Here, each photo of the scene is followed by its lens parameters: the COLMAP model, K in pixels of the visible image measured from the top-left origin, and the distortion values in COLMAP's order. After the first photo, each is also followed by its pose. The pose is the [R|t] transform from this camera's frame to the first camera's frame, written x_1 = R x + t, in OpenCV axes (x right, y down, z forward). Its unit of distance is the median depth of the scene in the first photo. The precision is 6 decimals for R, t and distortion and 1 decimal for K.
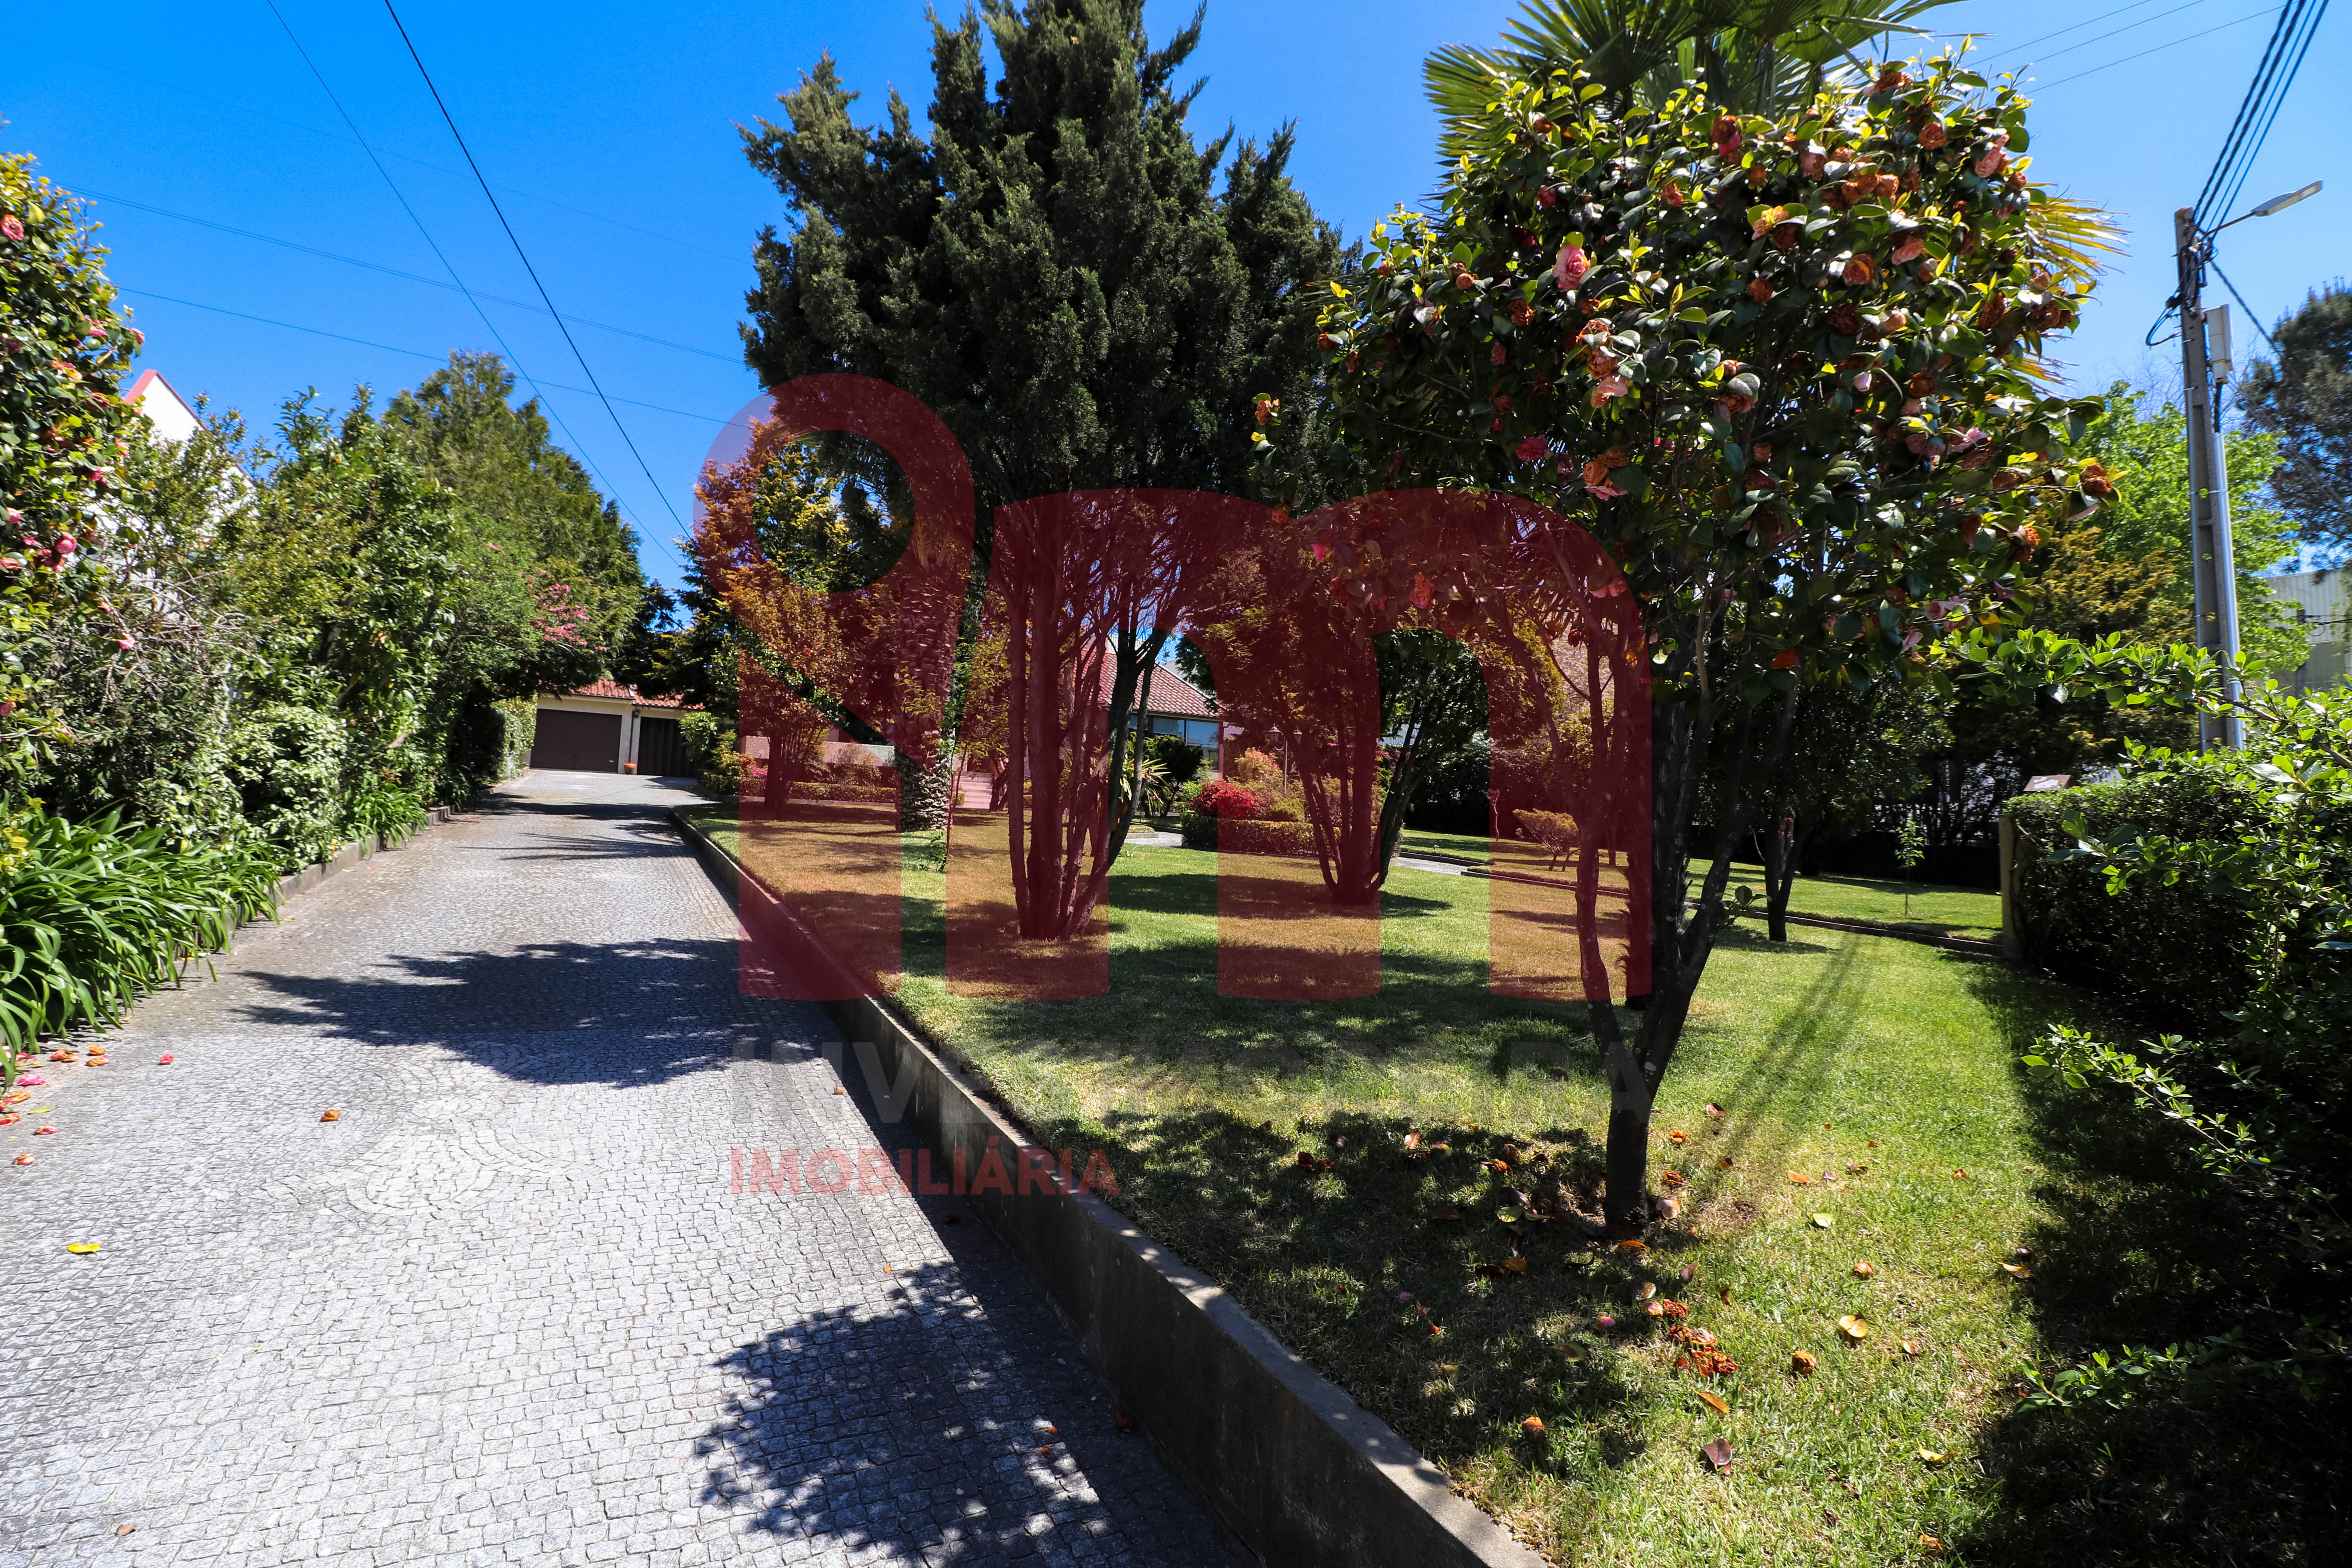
lens RADIAL K [[1084.0, 0, 1177.8], [0, 1084.0, 771.3], [0, 0, 1]] dist [-0.014929, -0.000452]
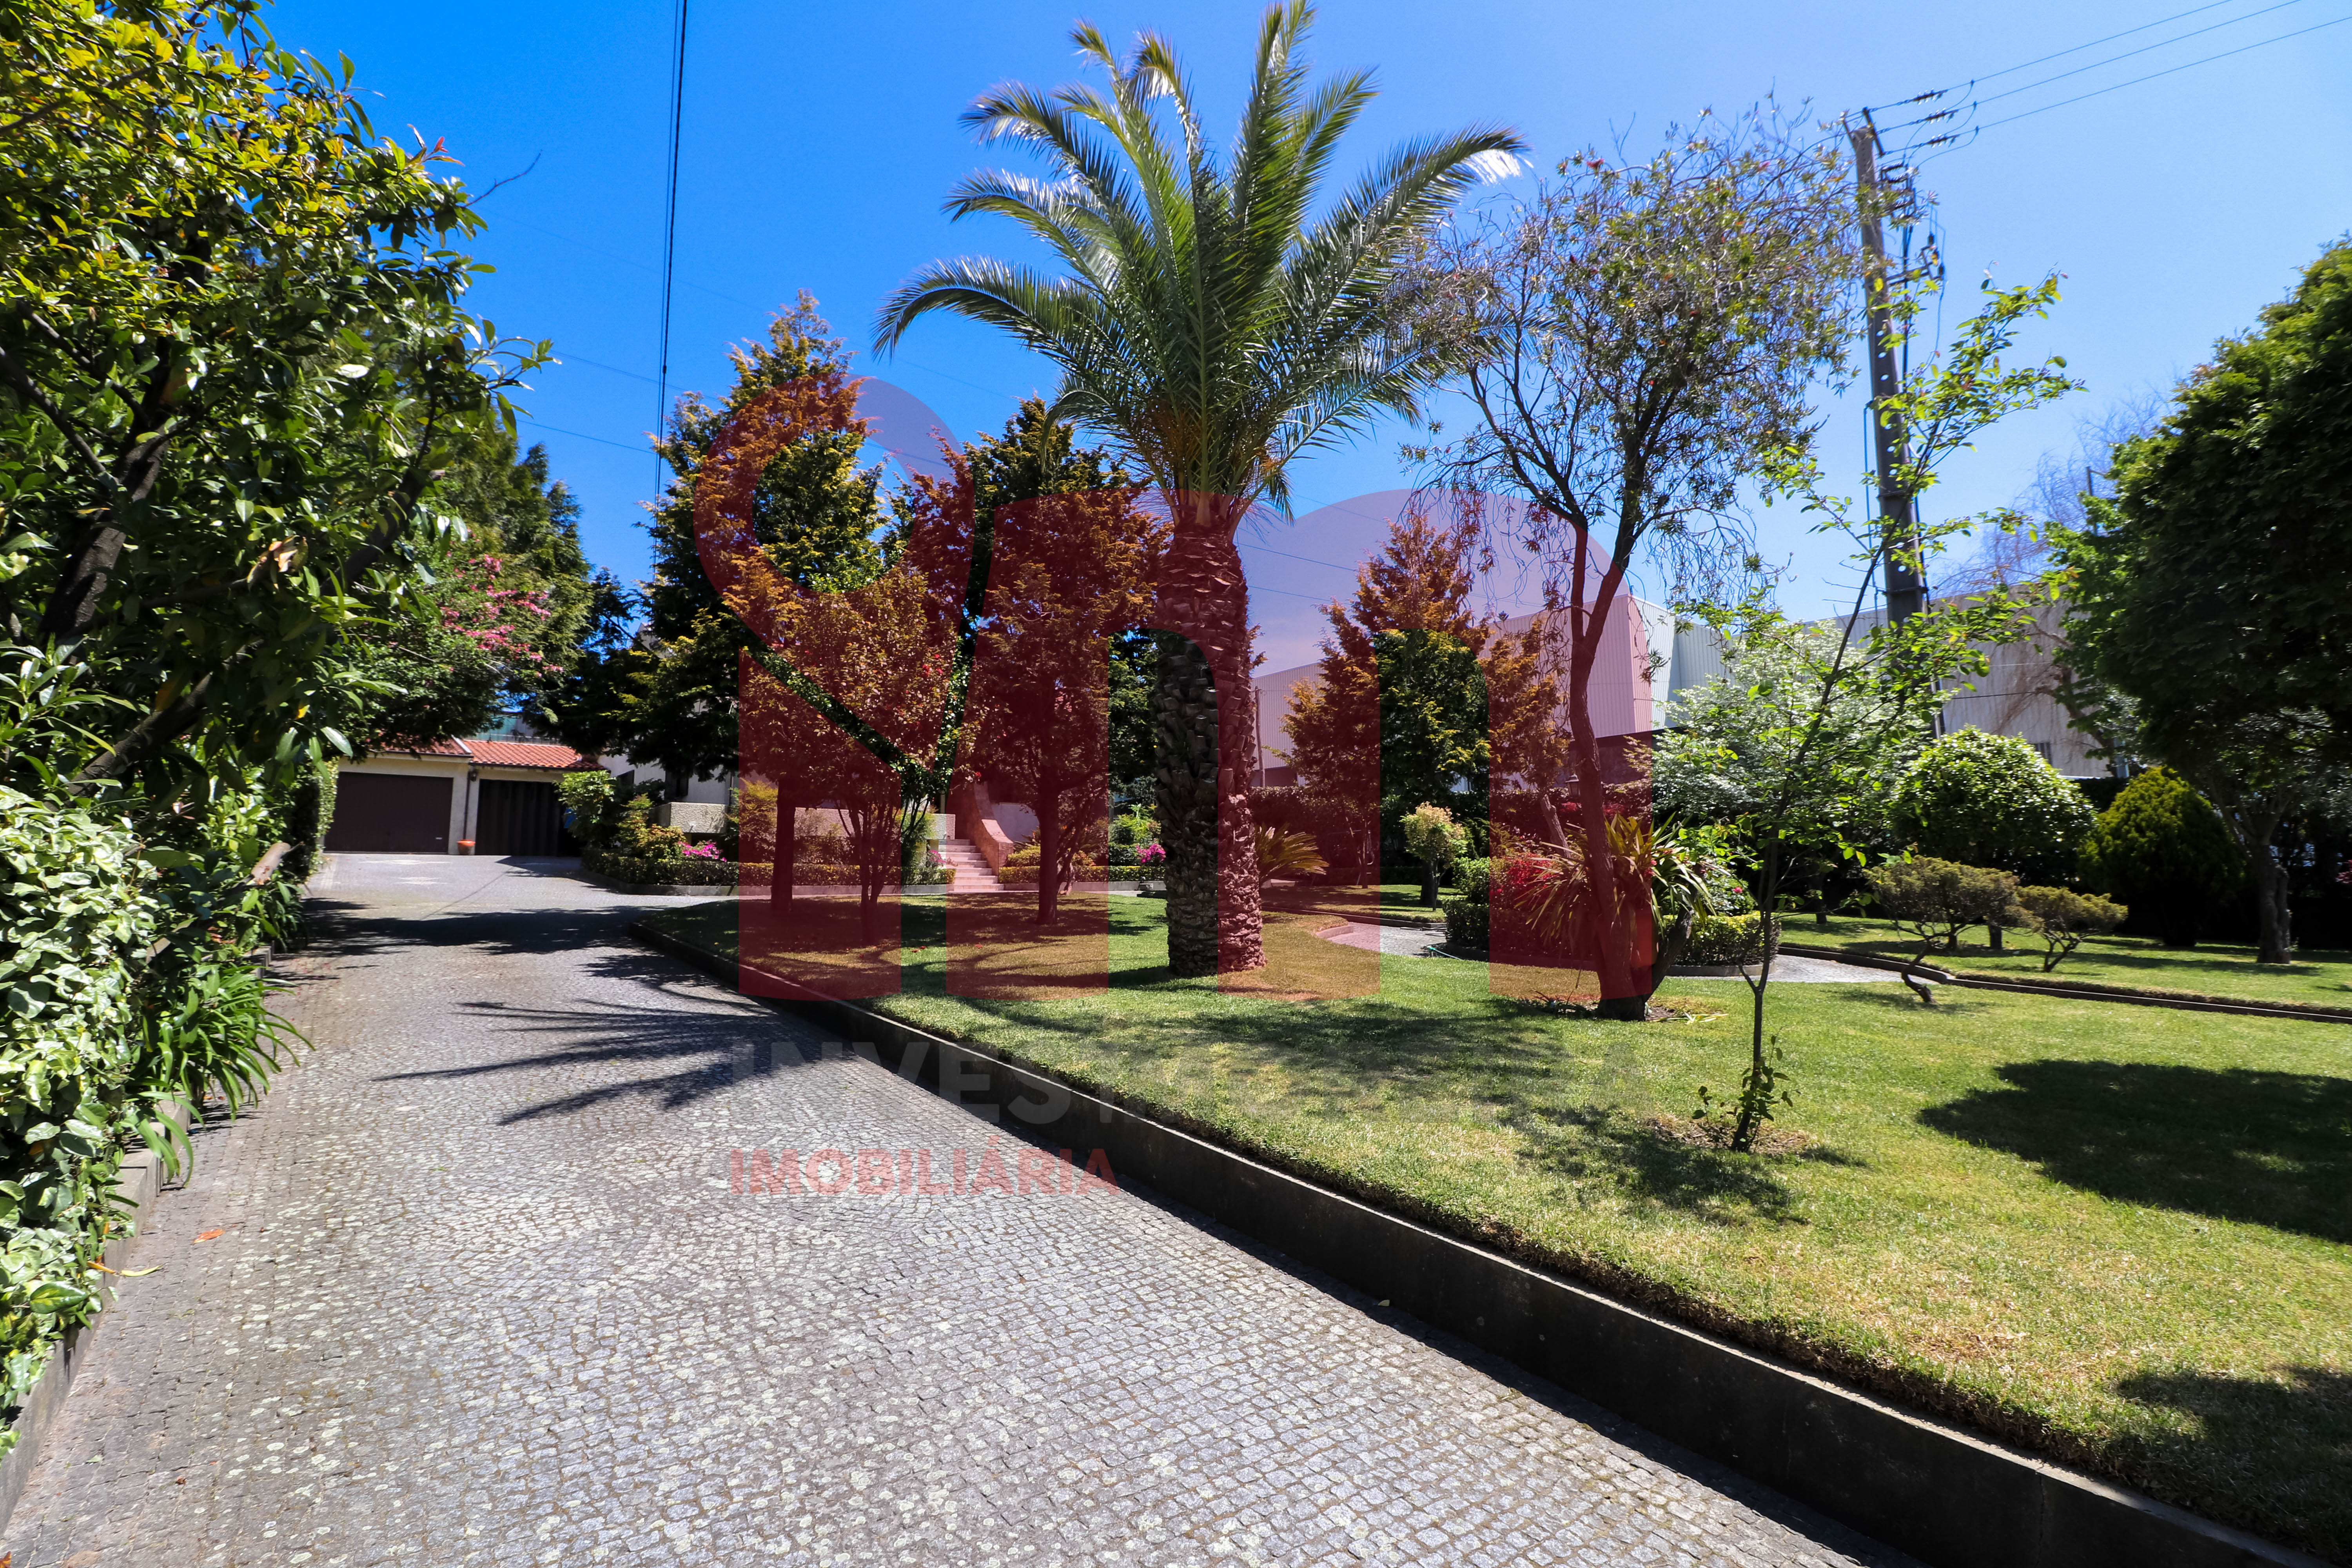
lens RADIAL K [[1084.0, 0, 1177.8], [0, 1084.0, 771.3], [0, 0, 1]] dist [-0.014929, -0.000452]
pose [[0.986105, -0.021699, 0.164701, -0.253348], [0.028819, 0.998745, -0.040961, -0.019650], [-0.163606, 0.045138, 0.985493, 0.308975]]
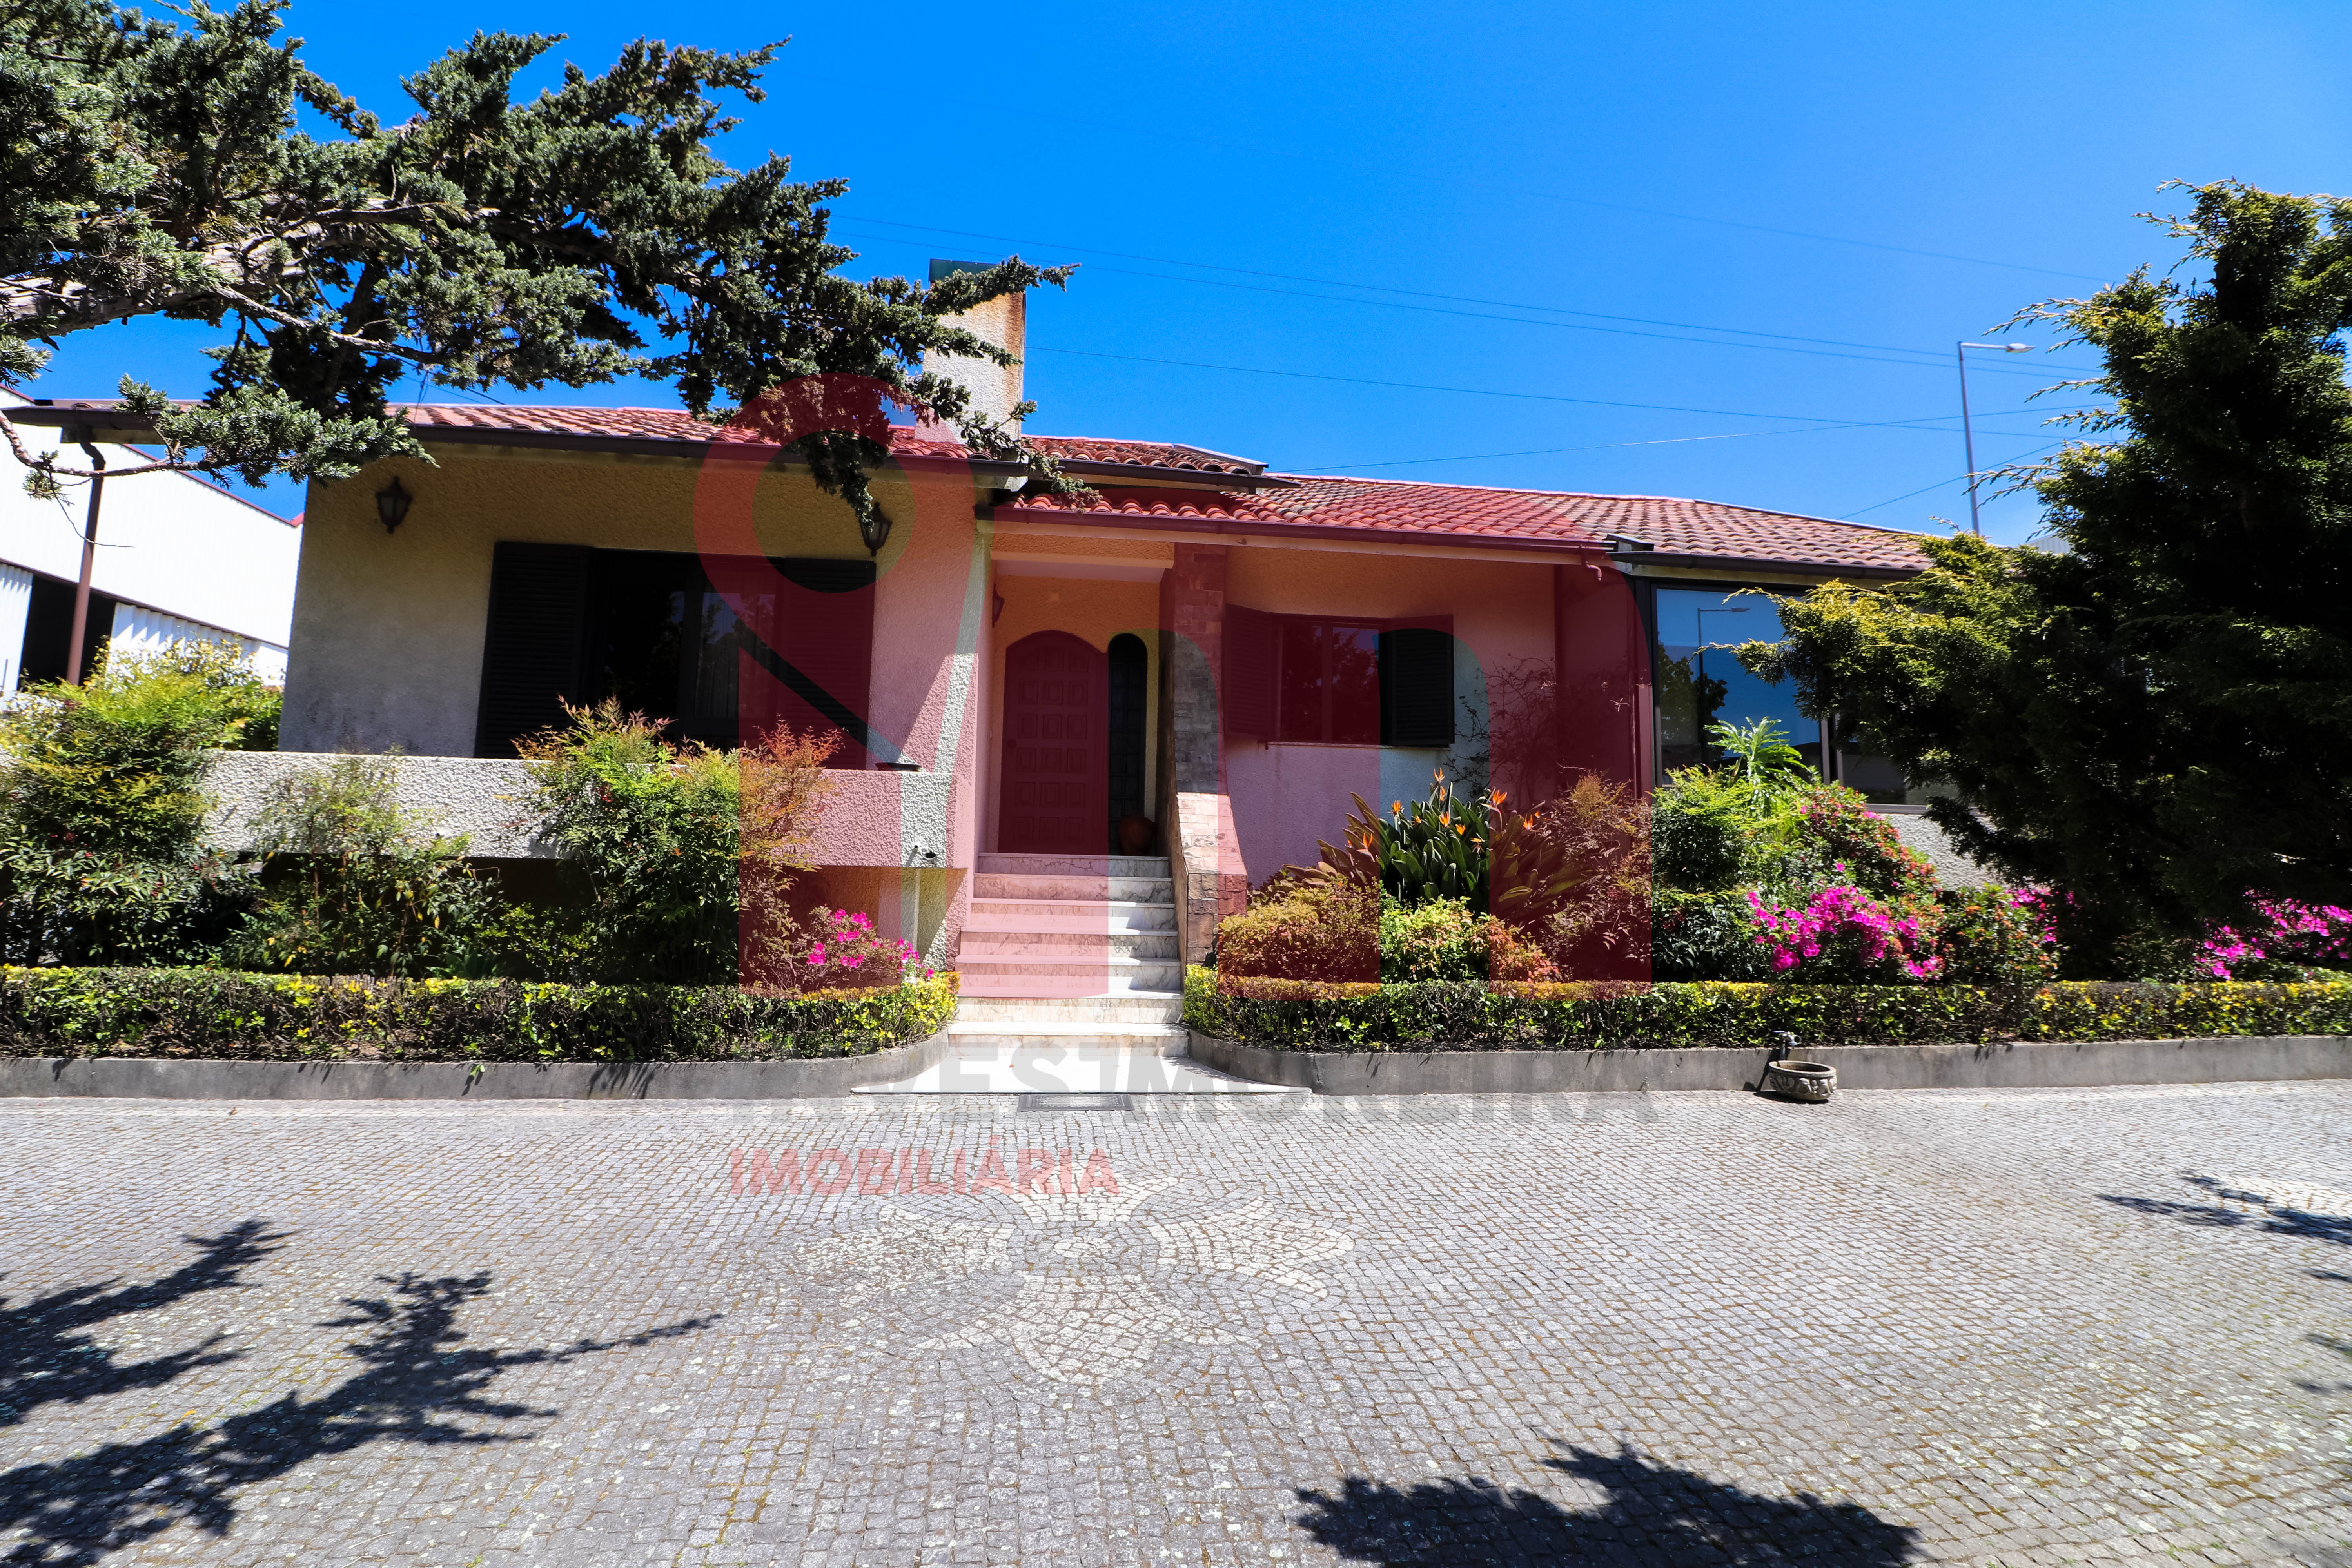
lens RADIAL K [[983.7, 0, 1180.4], [0, 983.7, 842.1], [0, 0, 1]] dist [-0.014864, -0.000317]
pose [[0.912774, -0.021900, -0.407877, -0.119558], [0.032934, 0.999256, 0.020050, -0.012491], [0.407135, -0.031734, 0.912817, 1.317931]]
